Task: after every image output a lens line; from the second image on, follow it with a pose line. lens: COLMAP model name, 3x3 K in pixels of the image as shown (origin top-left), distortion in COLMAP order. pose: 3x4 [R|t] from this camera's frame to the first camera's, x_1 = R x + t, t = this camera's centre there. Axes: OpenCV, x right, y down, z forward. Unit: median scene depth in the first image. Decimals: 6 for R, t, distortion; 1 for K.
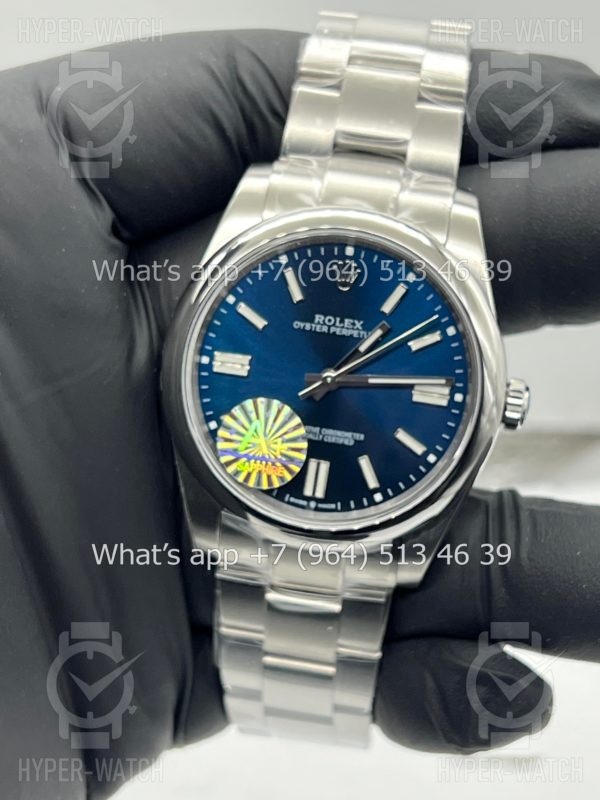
lens RADIAL K [[1947.1, 0, 300.0], [0, 1947.1, 400.0], [0, 0, 1]] dist [0.282993, -0.399775]
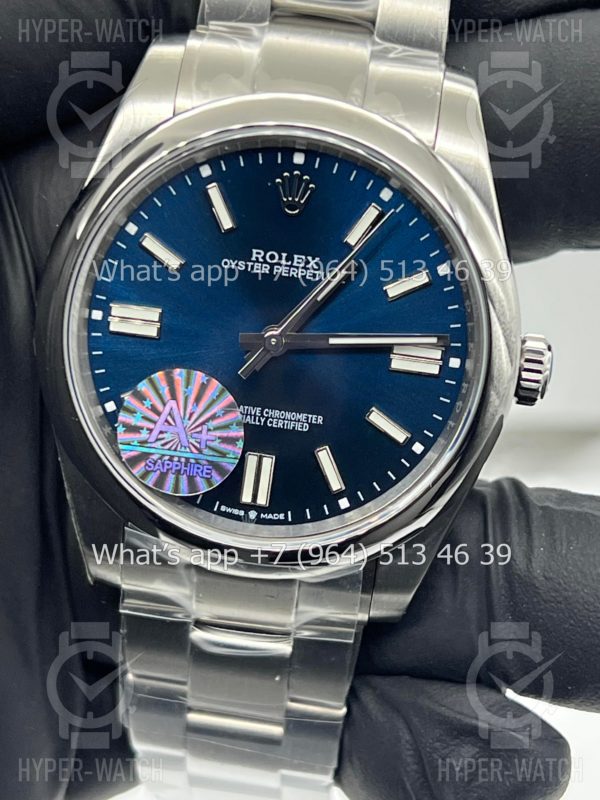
lens RADIAL K [[1947.1, 0, 300.0], [0, 1947.1, 400.0], [0, 0, 1]] dist [0.282993, -0.399775]
pose [[0.998693, -0.018527, 0.047642, -0.009517], [0.016331, 0.998805, 0.046066, -0.021312], [-0.048439, -0.045228, 0.997802, 0.287929]]
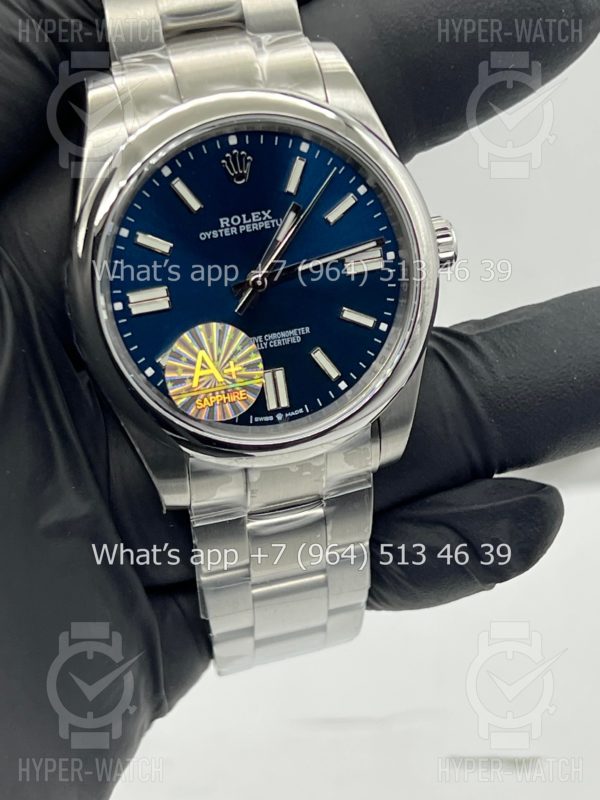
lens RADIAL K [[1947.1, 0, 300.0], [0, 1947.1, 400.0], [0, 0, 1]] dist [0.282993, -0.399775]
pose [[0.907398, -0.337807, 0.250031, -0.213621], [0.316800, 0.940711, 0.121244, -0.062816], [-0.276164, -0.030806, 0.960617, 0.113176]]
